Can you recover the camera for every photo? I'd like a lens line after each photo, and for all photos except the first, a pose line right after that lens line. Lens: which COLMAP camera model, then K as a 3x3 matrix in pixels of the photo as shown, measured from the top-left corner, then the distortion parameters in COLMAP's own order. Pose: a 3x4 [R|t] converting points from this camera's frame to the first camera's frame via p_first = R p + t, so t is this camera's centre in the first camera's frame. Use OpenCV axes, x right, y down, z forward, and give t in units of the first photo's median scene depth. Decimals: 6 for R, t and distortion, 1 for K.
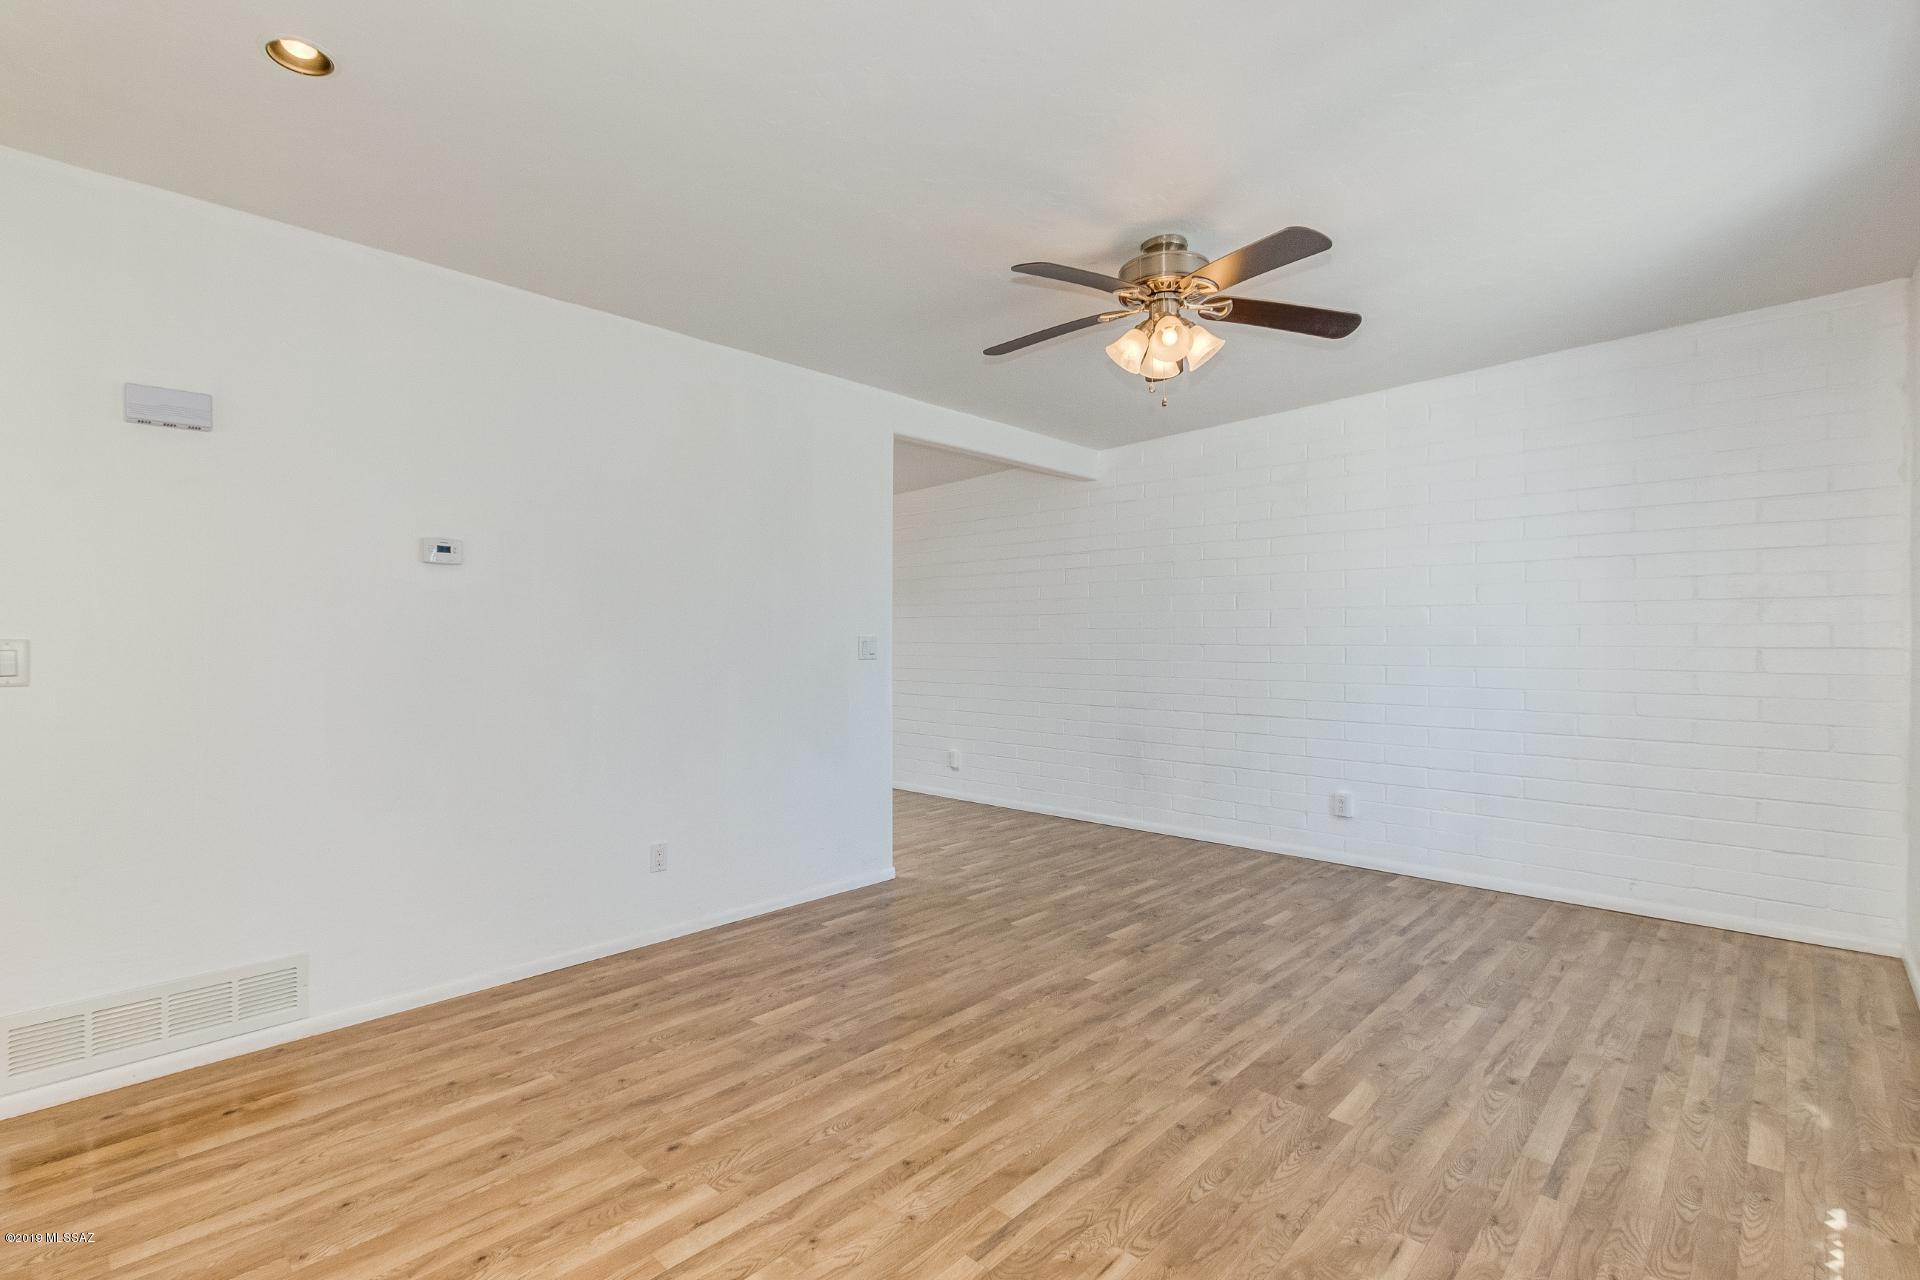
lens RADIAL K [[878.1, 0, 957.8], [0, 878.1, 643.7], [0, 0, 1]] dist [0.010252, -0.005172]
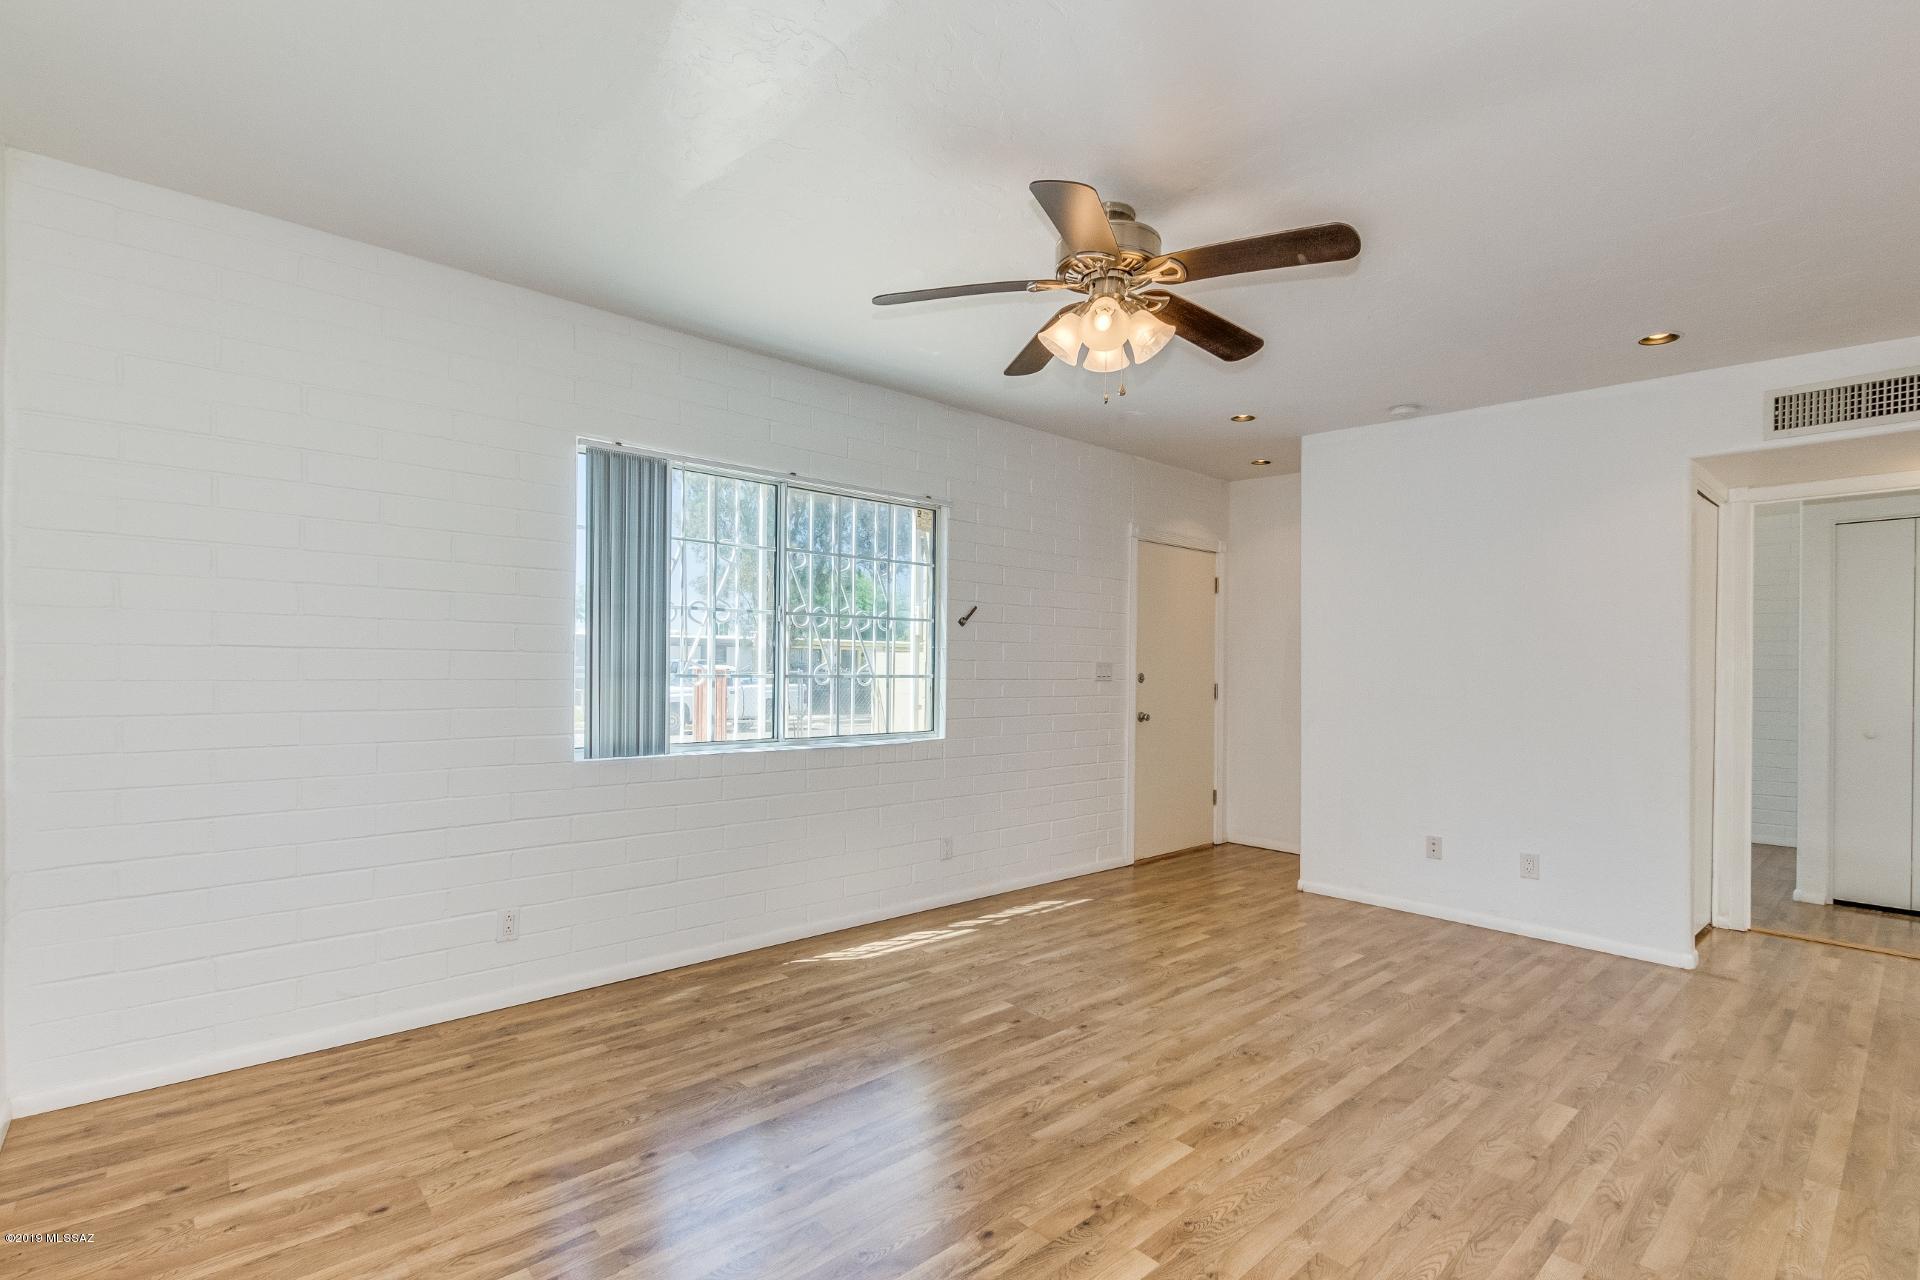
lens RADIAL K [[878.1, 0, 965.1], [0, 878.1, 674.1], [0, 0, 1]] dist [0.010252, -0.005172]
pose [[-0.996458, -0.009521, 0.083552, 0.296146], [-0.008637, 0.999903, 0.010944, -0.013164], [-0.083649, 0.010184, -0.996443, 1.864746]]
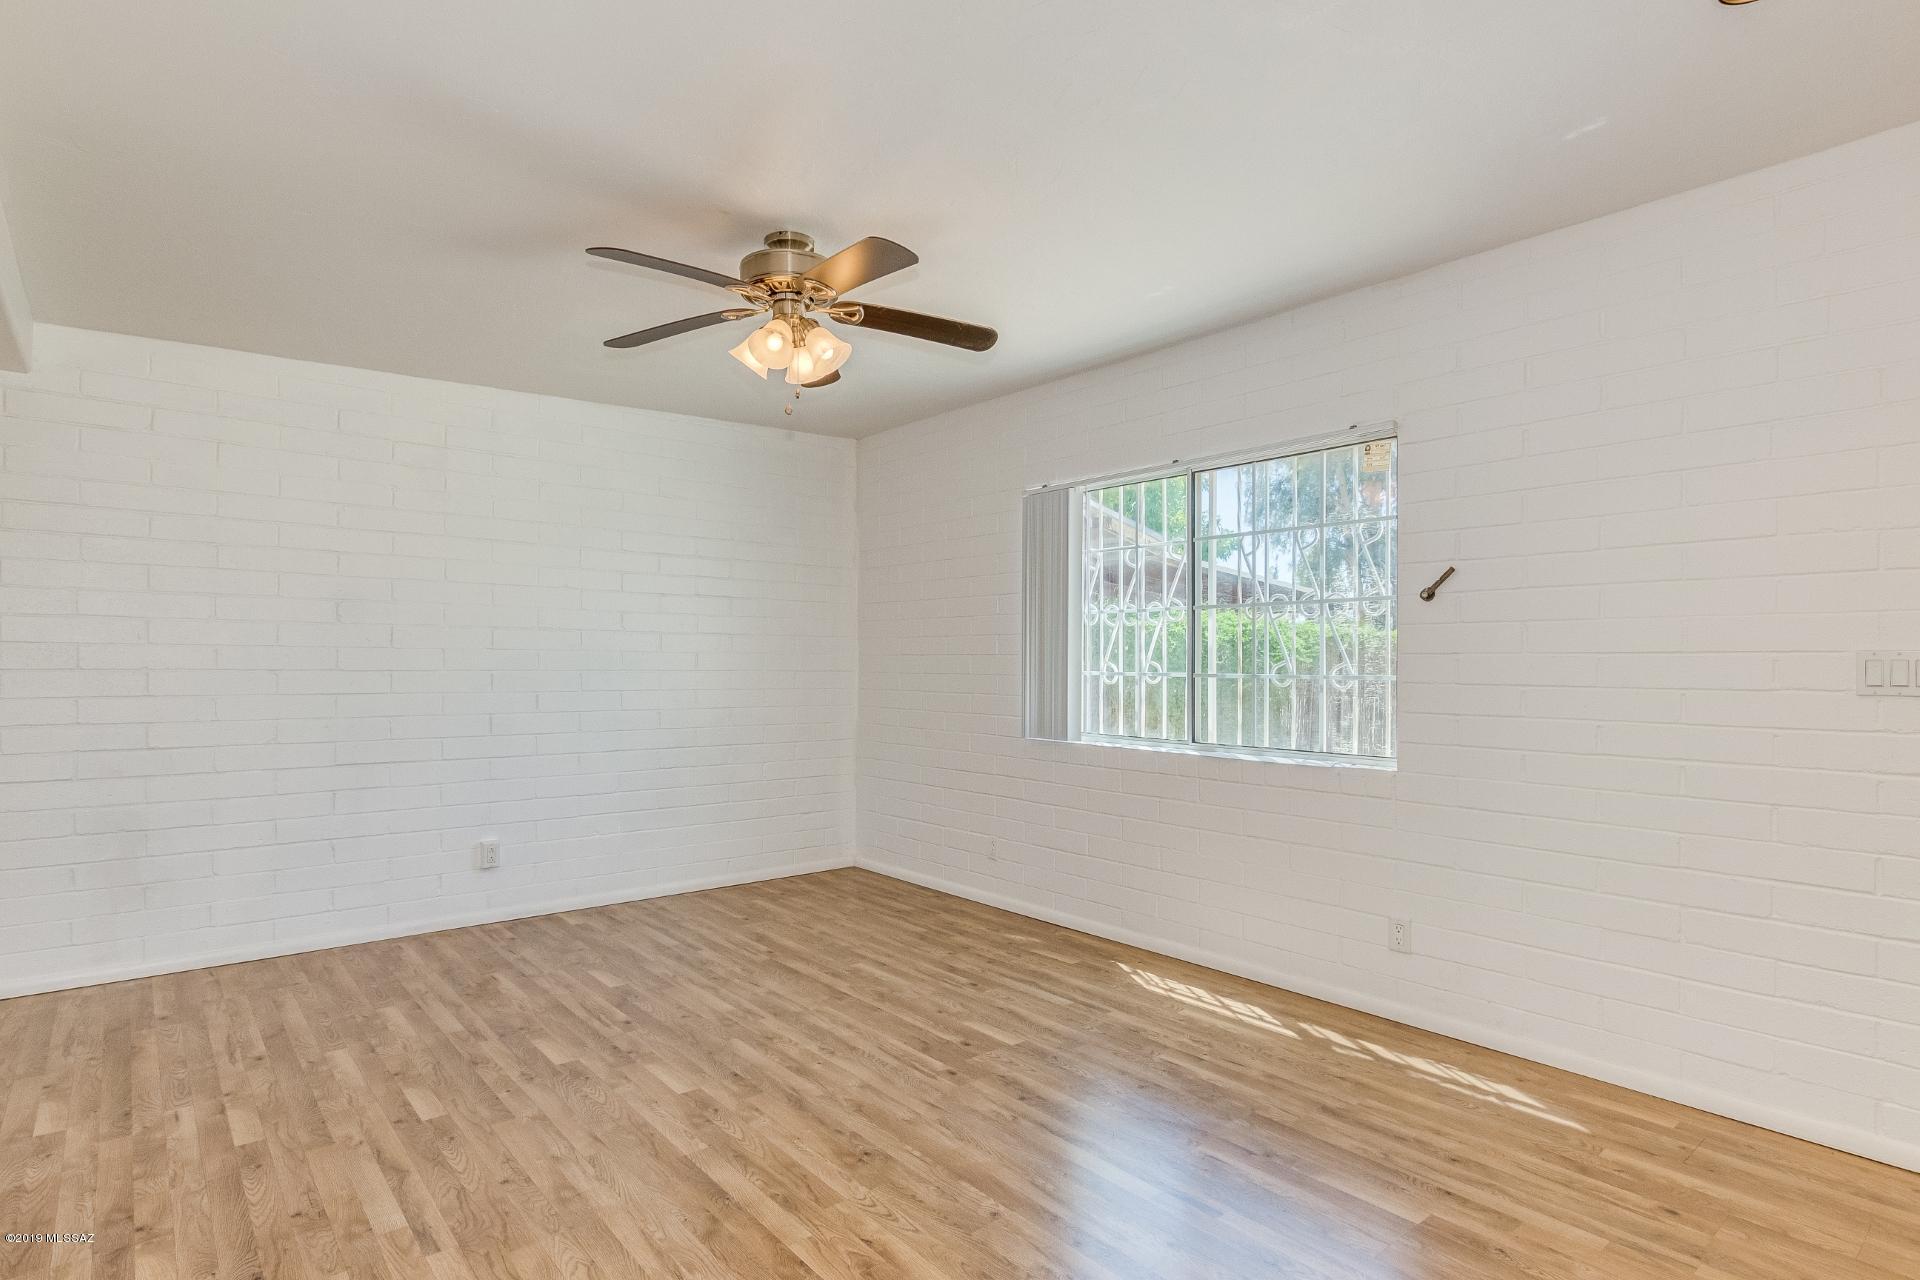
lens RADIAL K [[978.5, 0, 953.8], [0, 978.5, 650.2], [0, 0, 1]] dist [0.000589, -0.000944]
pose [[0.115181, 0.016585, 0.993206, -0.761207], [-0.002943, 0.999862, -0.016355, -0.004231], [-0.993340, -0.001039, 0.115214, 0.708845]]
